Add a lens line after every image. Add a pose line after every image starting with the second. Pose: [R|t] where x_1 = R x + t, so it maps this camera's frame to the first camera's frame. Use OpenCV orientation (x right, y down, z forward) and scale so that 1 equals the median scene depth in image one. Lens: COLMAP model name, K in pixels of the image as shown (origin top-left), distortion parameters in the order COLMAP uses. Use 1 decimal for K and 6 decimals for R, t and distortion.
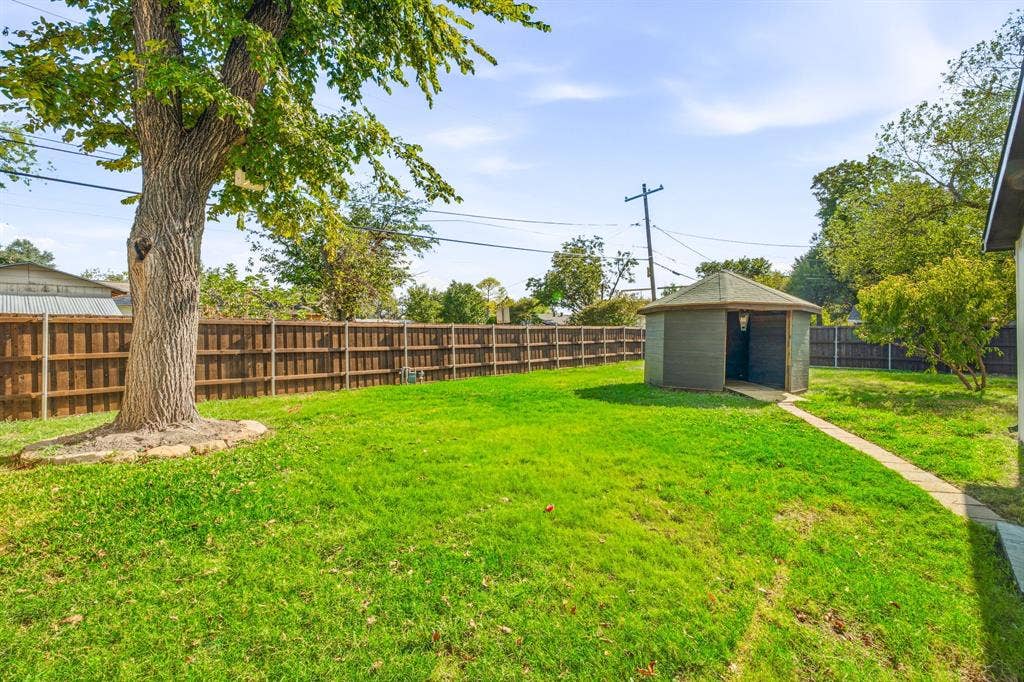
lens RADIAL K [[462.1, 0, 519.4], [0, 462.1, 327.8], [0, 0, 1]] dist [0.000297, 0.000042]
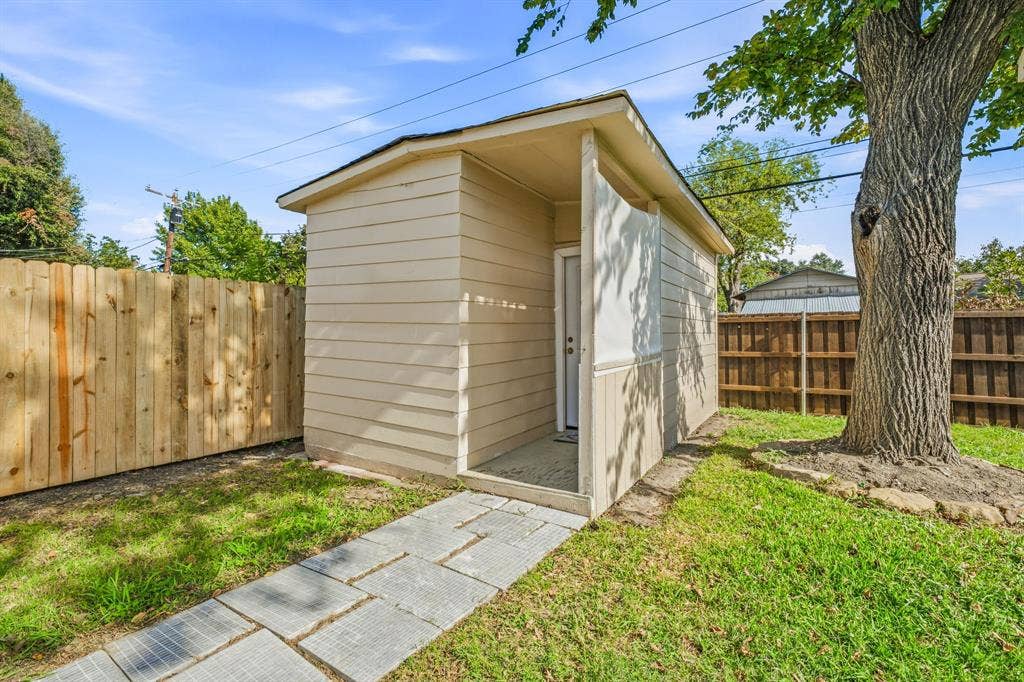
lens RADIAL K [[462.1, 0, 519.4], [0, 462.1, 327.8], [0, 0, 1]] dist [0.000297, 0.000042]
pose [[0.153958, -0.010924, -0.988017, -0.138195], [0.013680, 0.999867, -0.008923, 0.006523], [0.987983, -0.012142, 0.154087, 0.290508]]
